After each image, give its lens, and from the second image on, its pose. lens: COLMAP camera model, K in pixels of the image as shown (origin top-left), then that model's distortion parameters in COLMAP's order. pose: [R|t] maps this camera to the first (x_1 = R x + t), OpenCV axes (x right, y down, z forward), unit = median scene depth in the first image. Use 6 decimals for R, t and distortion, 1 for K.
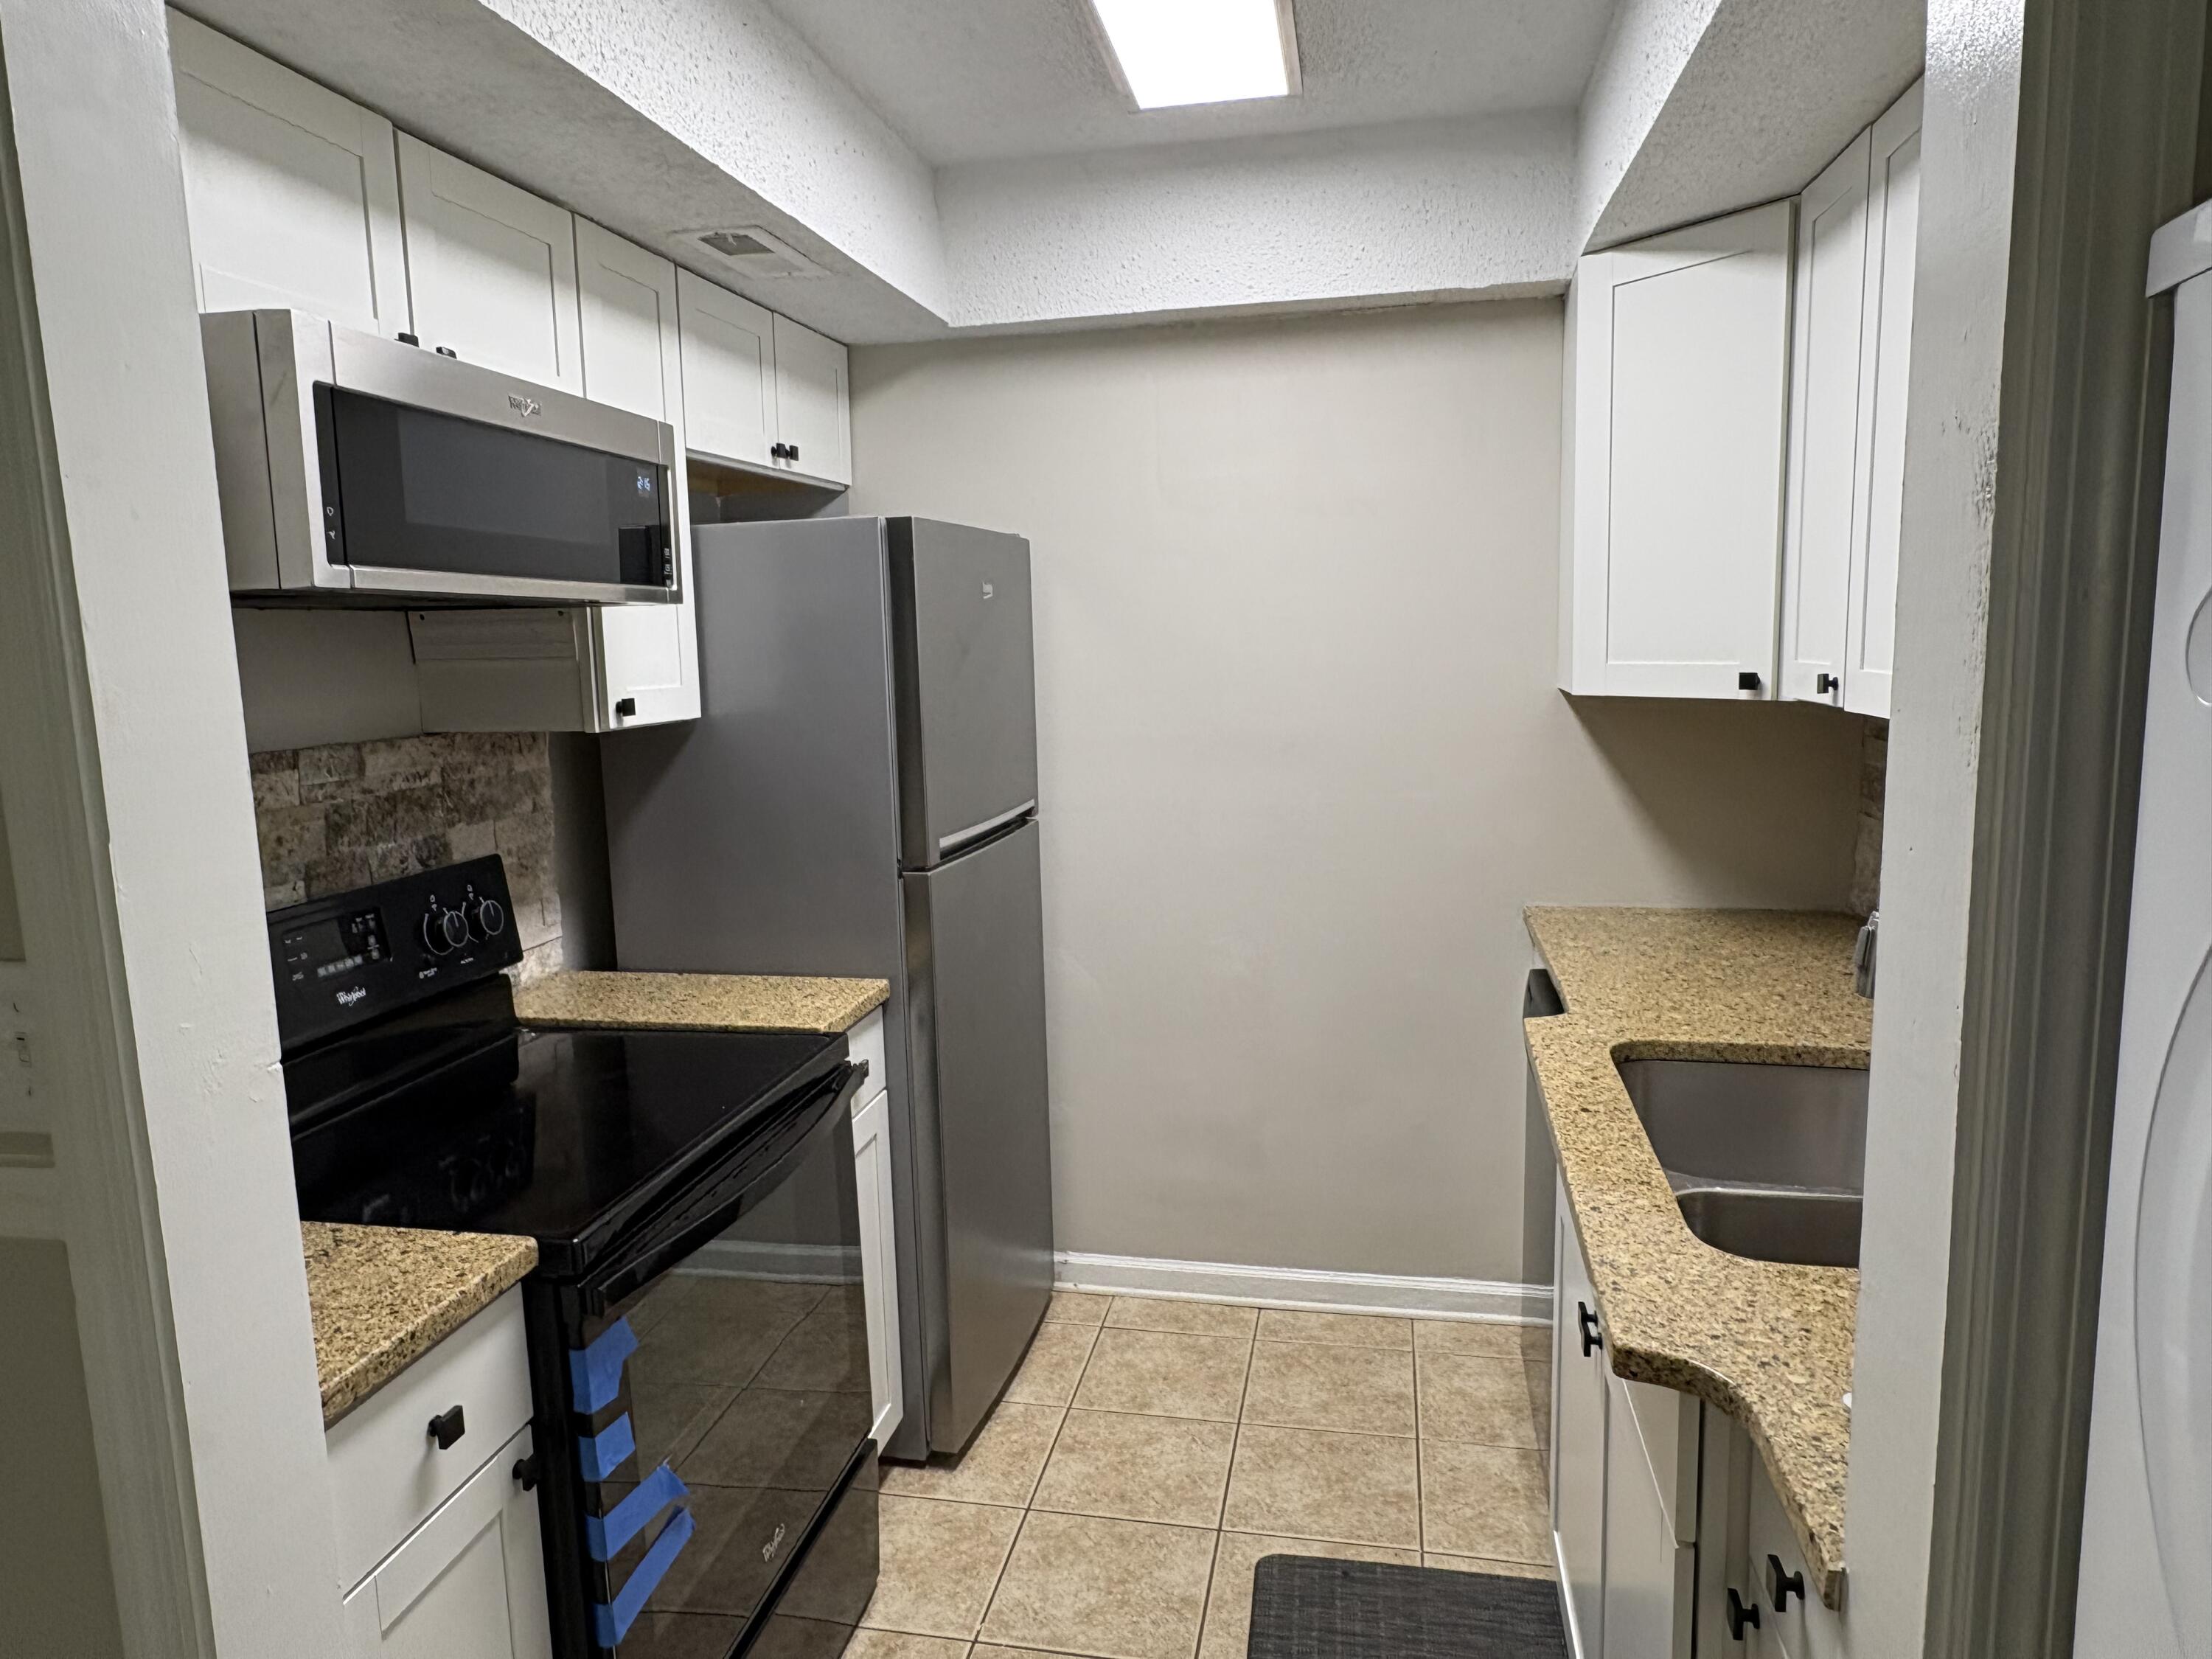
lens RADIAL K [[1405.5, 0, 1088.6], [0, 1405.5, 841.4], [0, 0, 1]] dist [-0.008734, 0.010437]
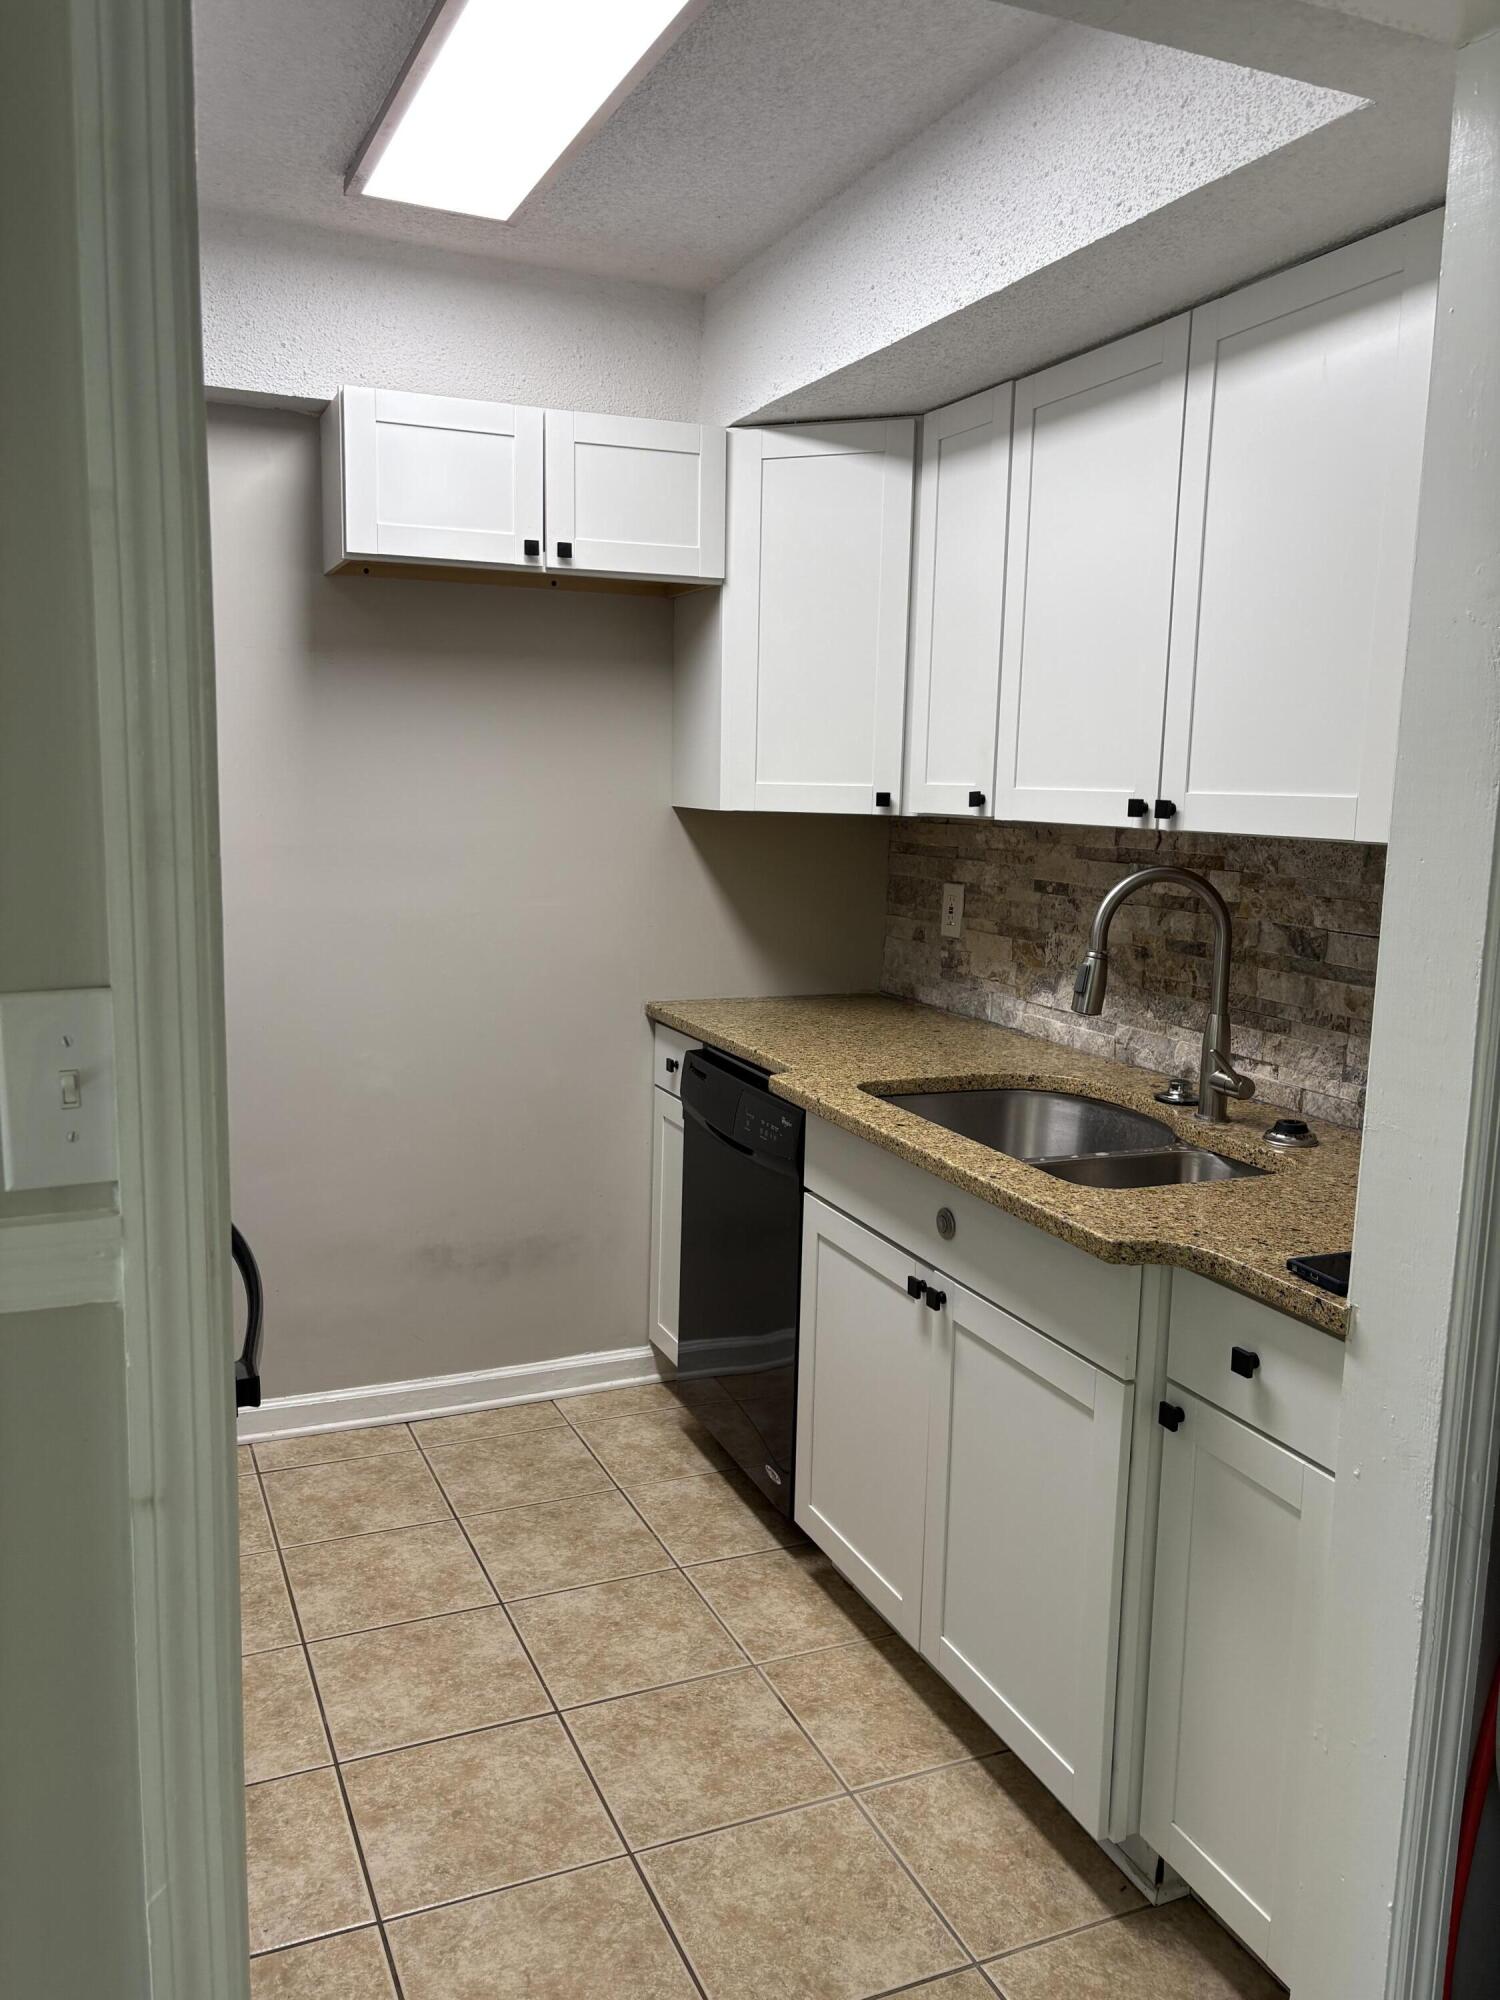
lens RADIAL K [[1503.6, 0, 735.0], [0, 1503.6, 998.6], [0, 0, 1]] dist [0.042646, -0.042705]
pose [[0.815449, -0.040441, 0.577414, -0.419264], [0.040750, 0.999092, 0.012425, 0.041686], [-0.577392, 0.013397, 0.816357, -0.014787]]
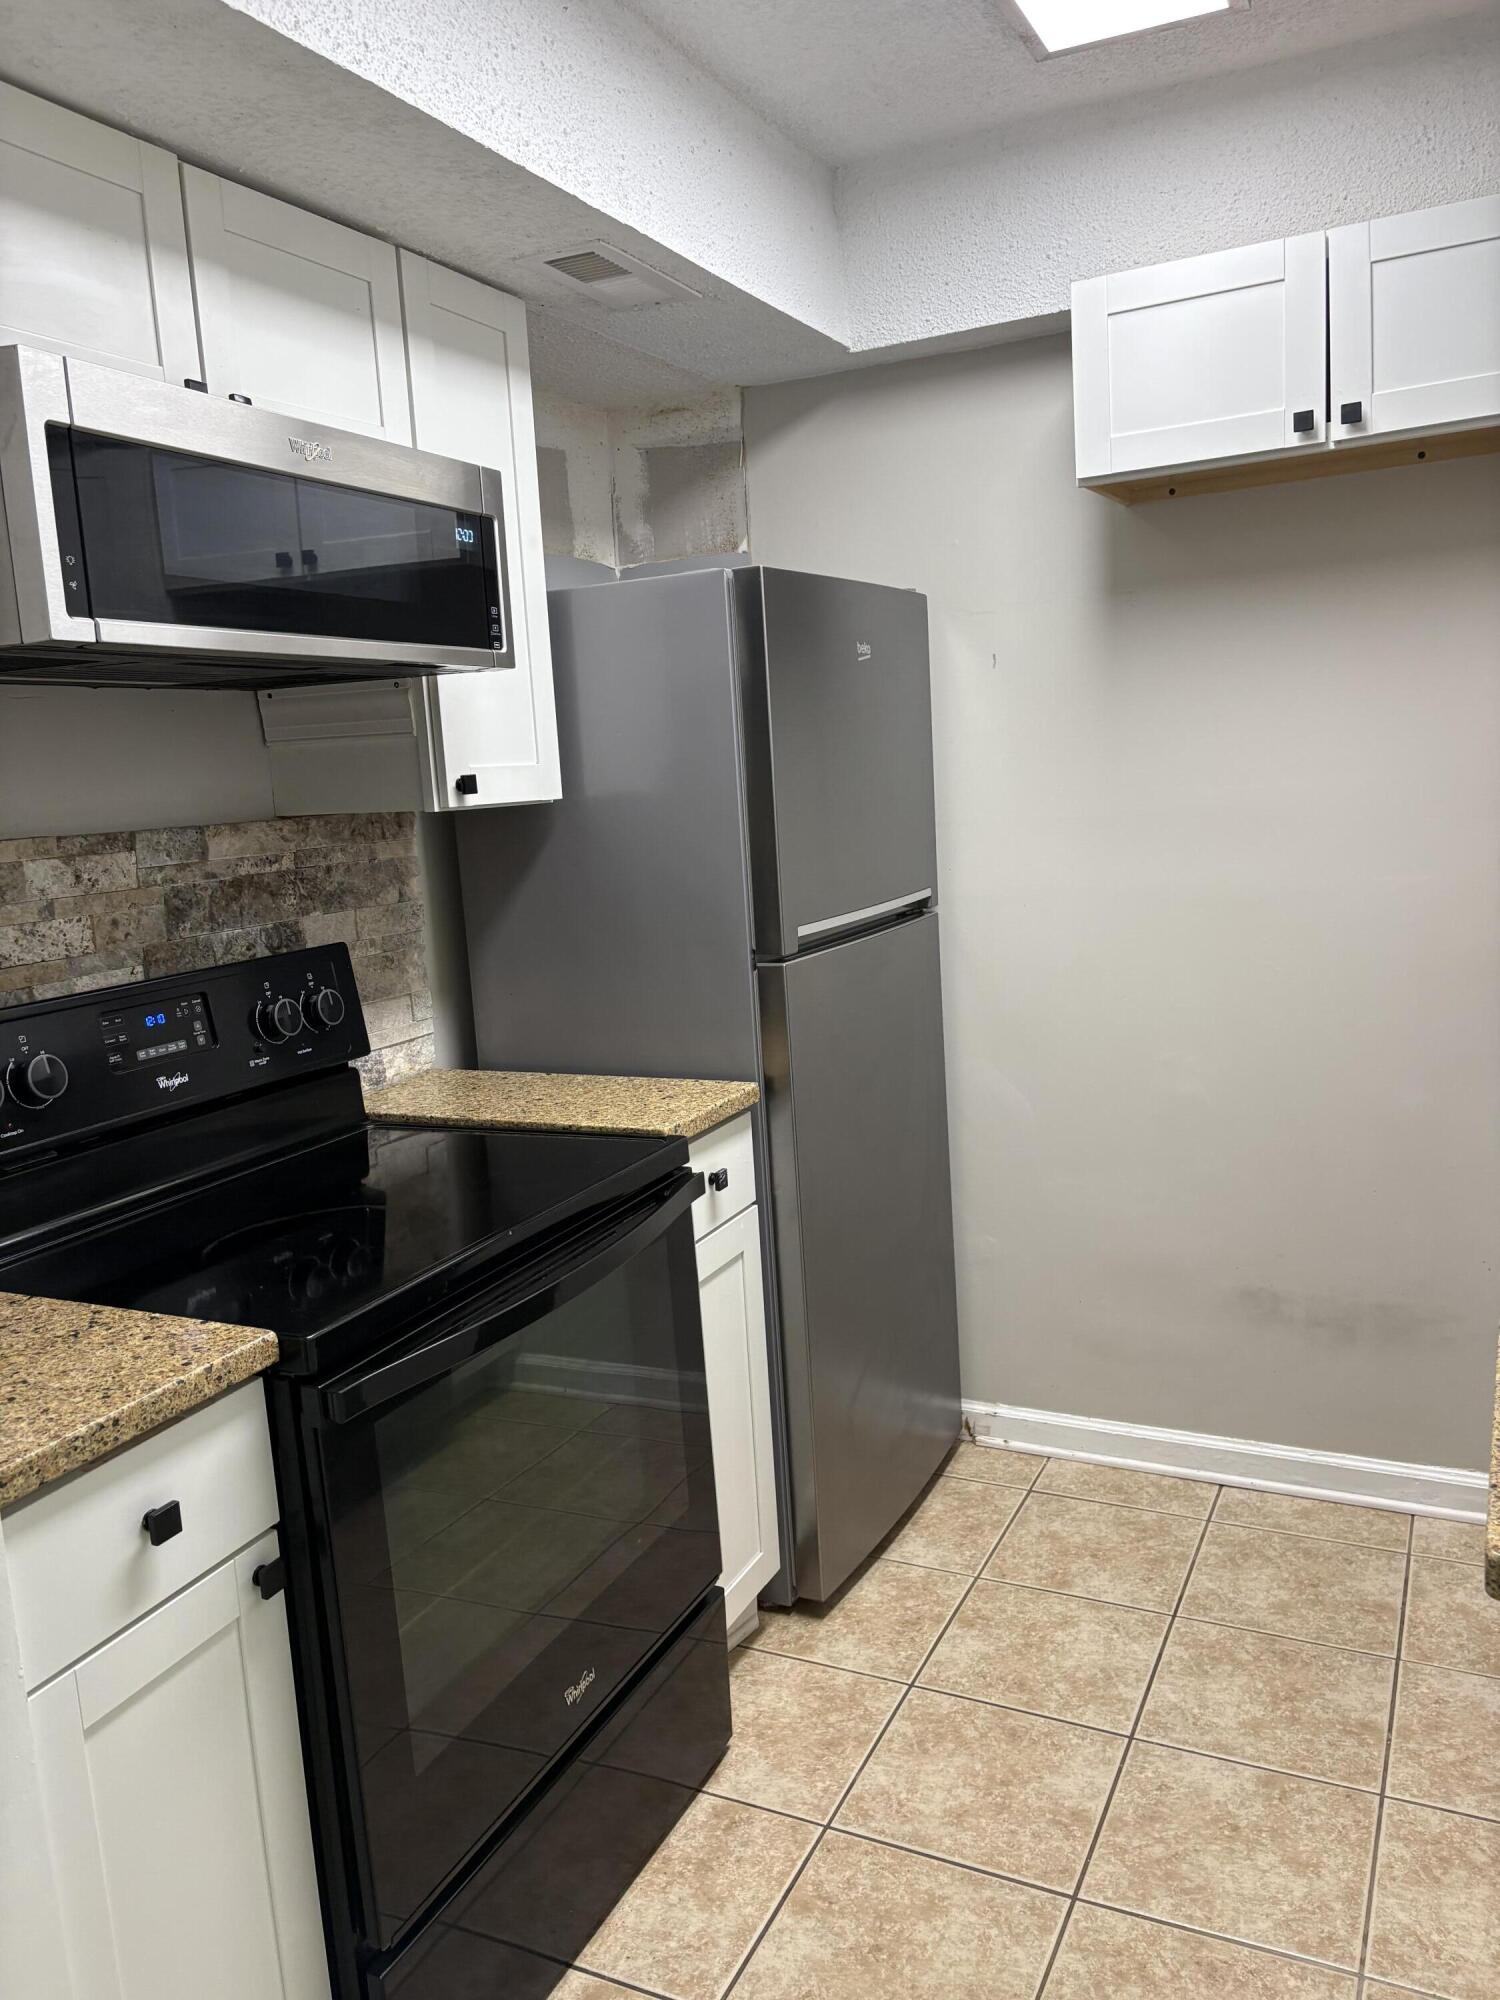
lens RADIAL K [[1503.6, 0, 753.6], [0, 1503.6, 1001.9], [0, 0, 1]] dist [0.042646, -0.042705]
pose [[0.969253, 0.006994, -0.245968, 0.101474], [-0.000963, 0.999696, 0.024631, 0.024000], [0.246065, -0.023637, 0.968965, 0.068001]]
